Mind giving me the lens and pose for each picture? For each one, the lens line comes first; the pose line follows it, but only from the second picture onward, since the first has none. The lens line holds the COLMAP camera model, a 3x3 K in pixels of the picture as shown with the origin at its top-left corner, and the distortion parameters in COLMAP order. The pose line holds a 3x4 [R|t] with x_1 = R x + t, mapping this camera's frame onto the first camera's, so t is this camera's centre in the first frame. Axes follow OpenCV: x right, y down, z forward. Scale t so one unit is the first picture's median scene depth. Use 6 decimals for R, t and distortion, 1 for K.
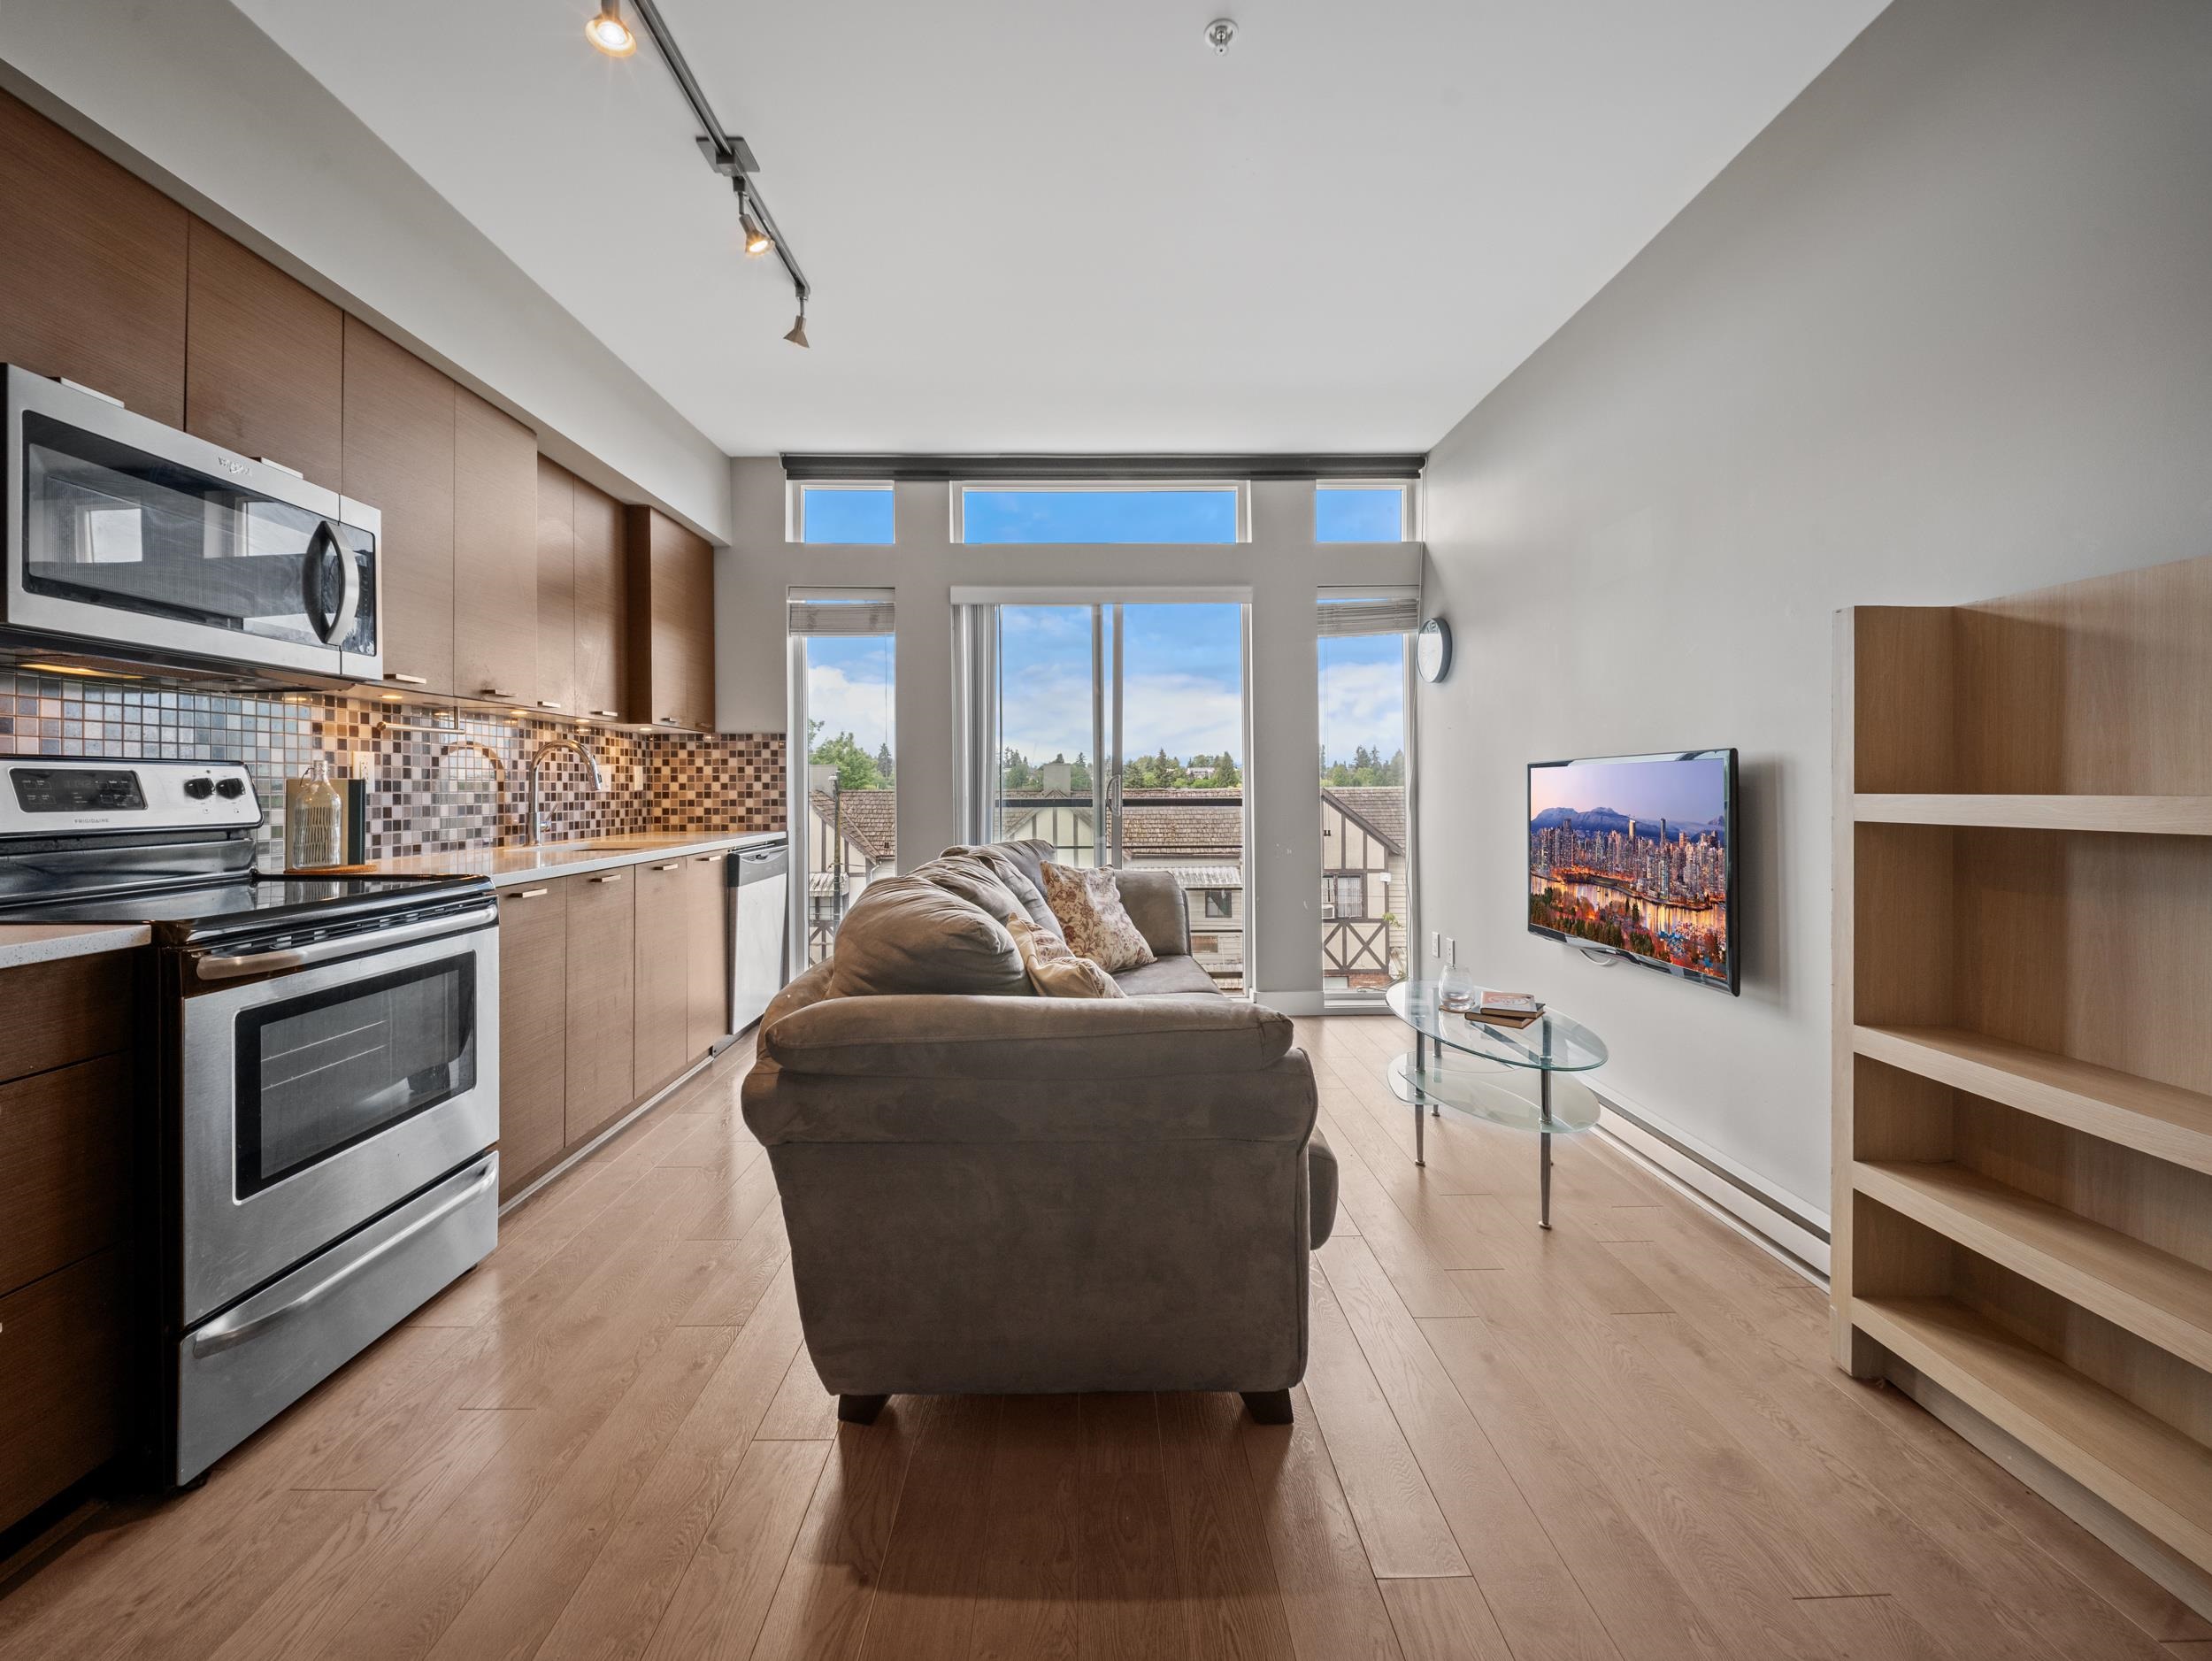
lens RADIAL K [[895.1, 0, 1115.2], [0, 895.1, 770.9], [0, 0, 1]] dist [0.024246, -0.014643]
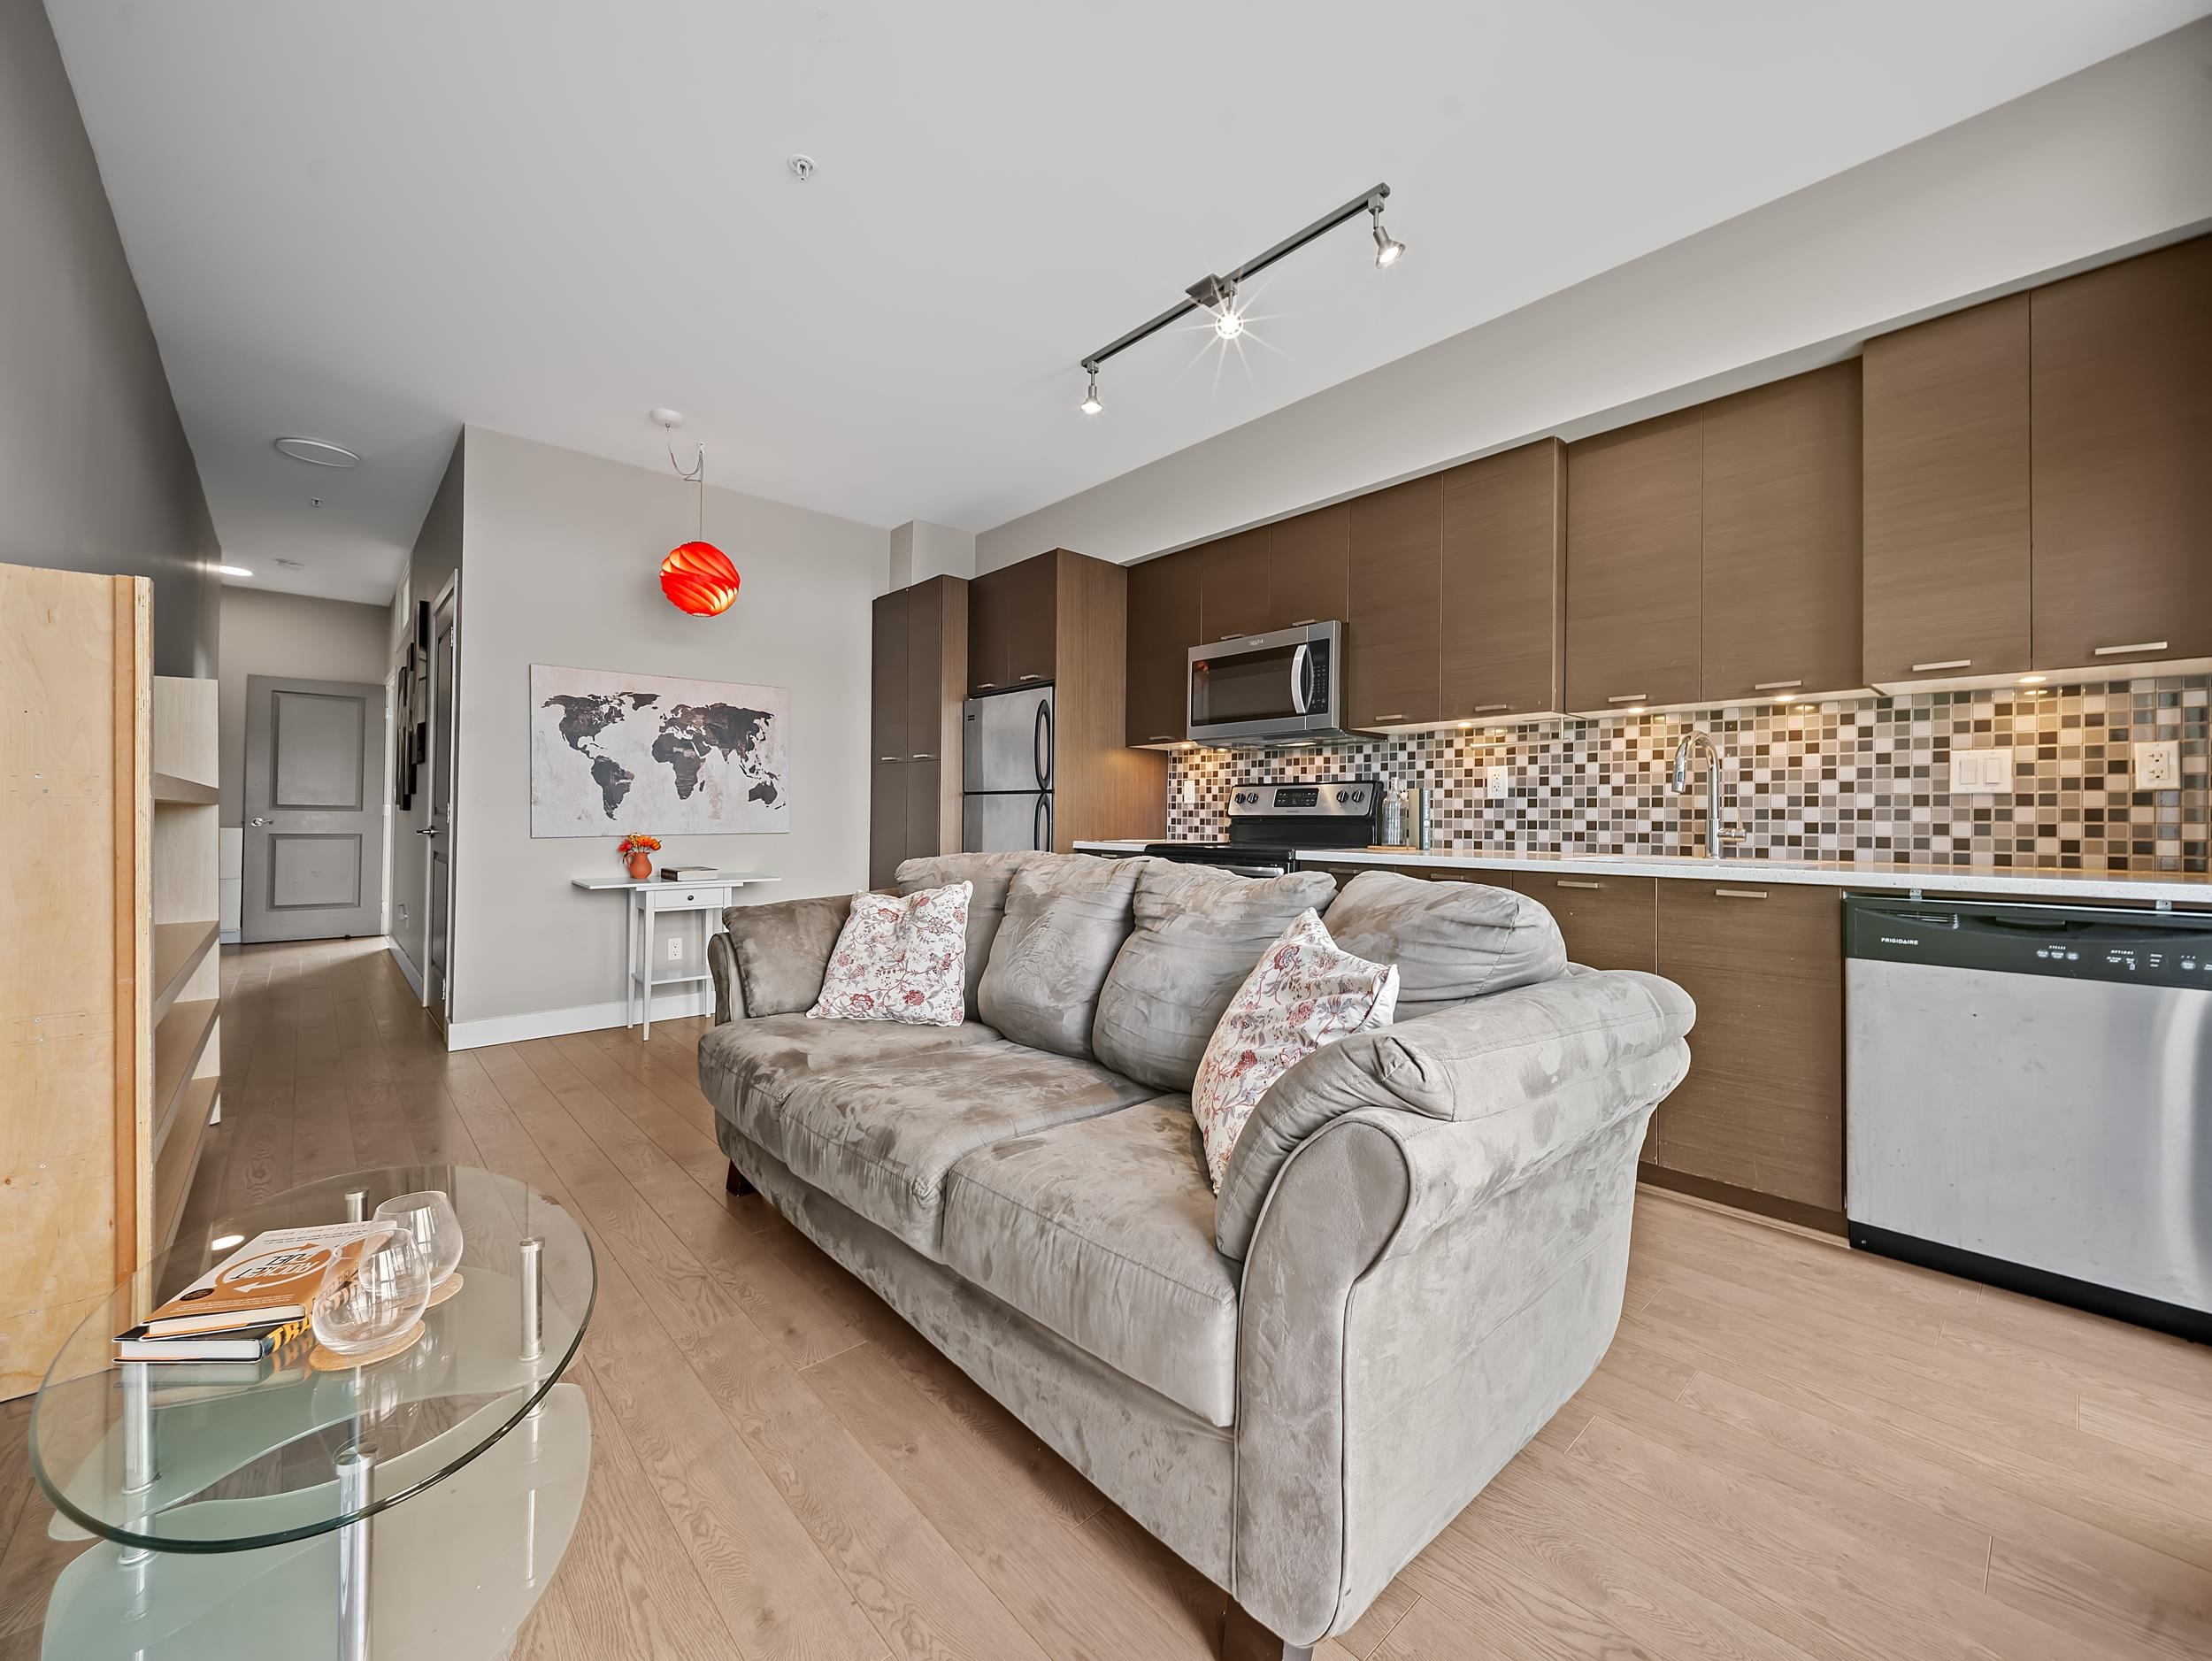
lens RADIAL K [[865.3, 0, 1112.2], [0, 865.3, 812.9], [0, 0, 1]] dist [0.023702, -0.013134]
pose [[-0.763912, -0.004968, -0.645301, 0.283290], [0.008420, 0.999809, -0.017665, 0.044901], [0.645265, -0.018928, -0.763724, 1.141950]]
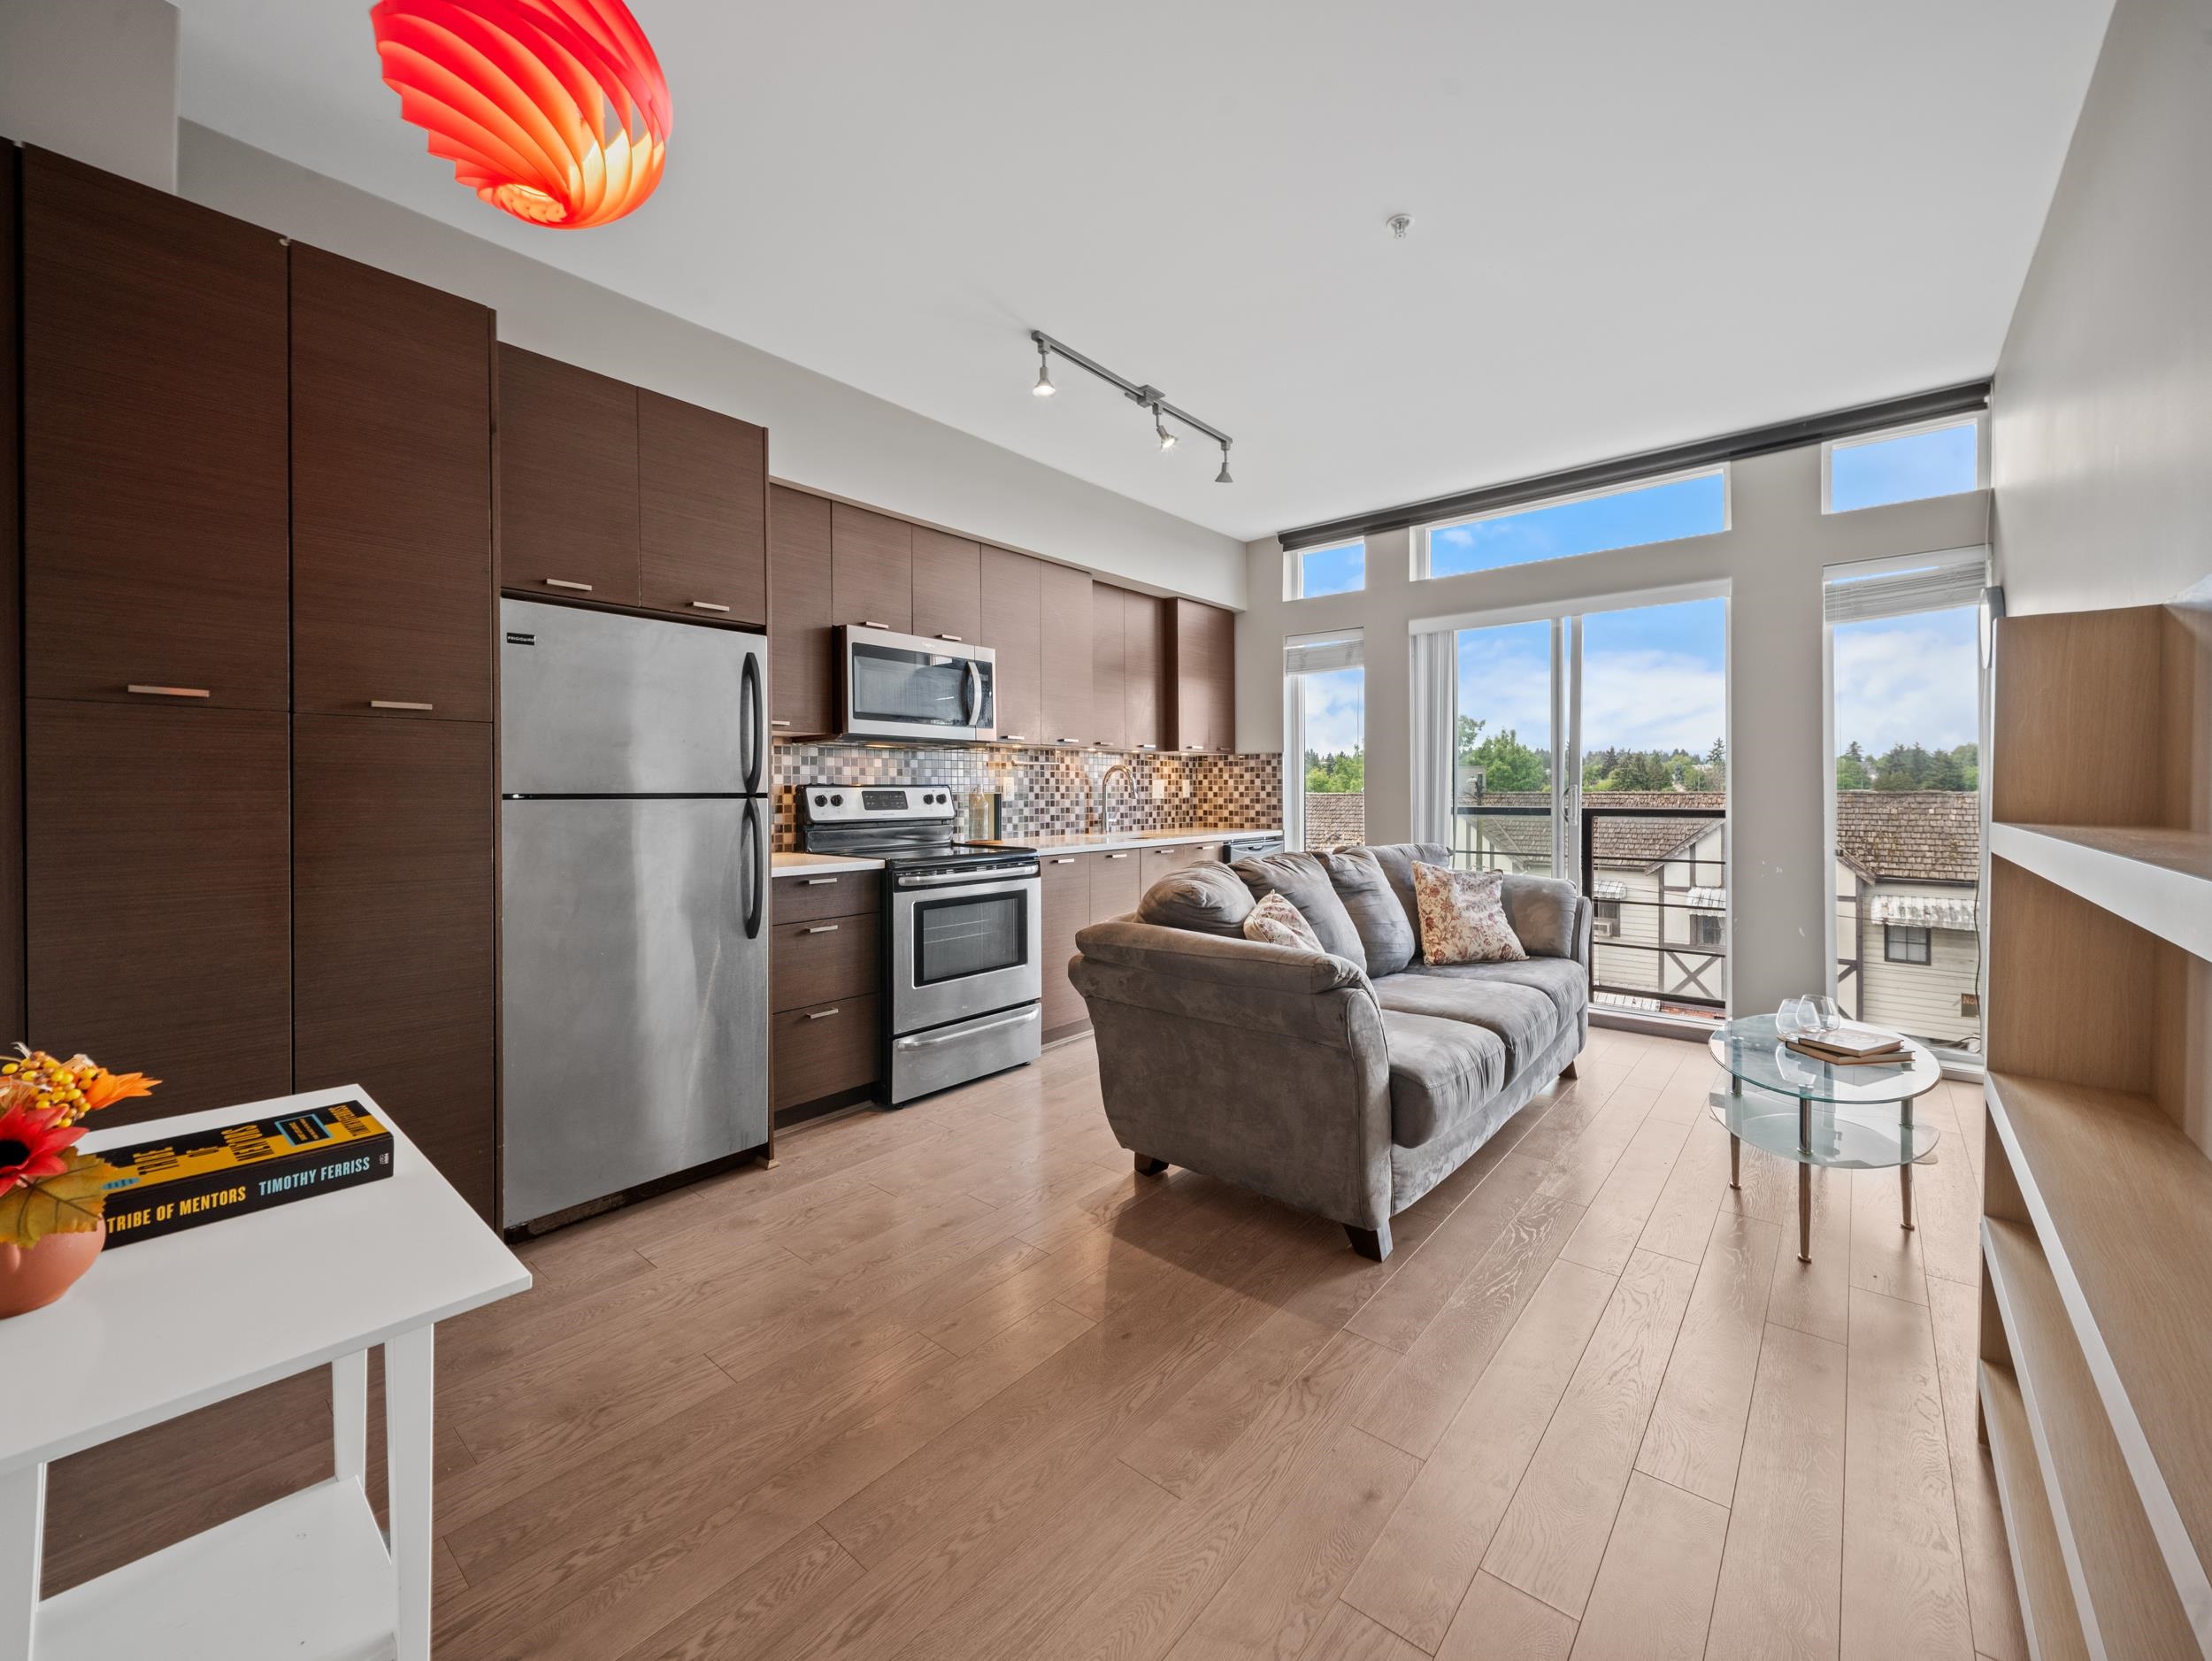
lens RADIAL K [[914.7, 0, 1111.2], [0, 914.7, 769.0], [0, 0, 1]] dist [0.025313, -0.012461]
pose [[0.745445, -0.014588, -0.666408, 0.373563], [0.013558, 0.999885, -0.006722, -0.016207], [0.666429, -0.004025, 0.745557, -0.149496]]
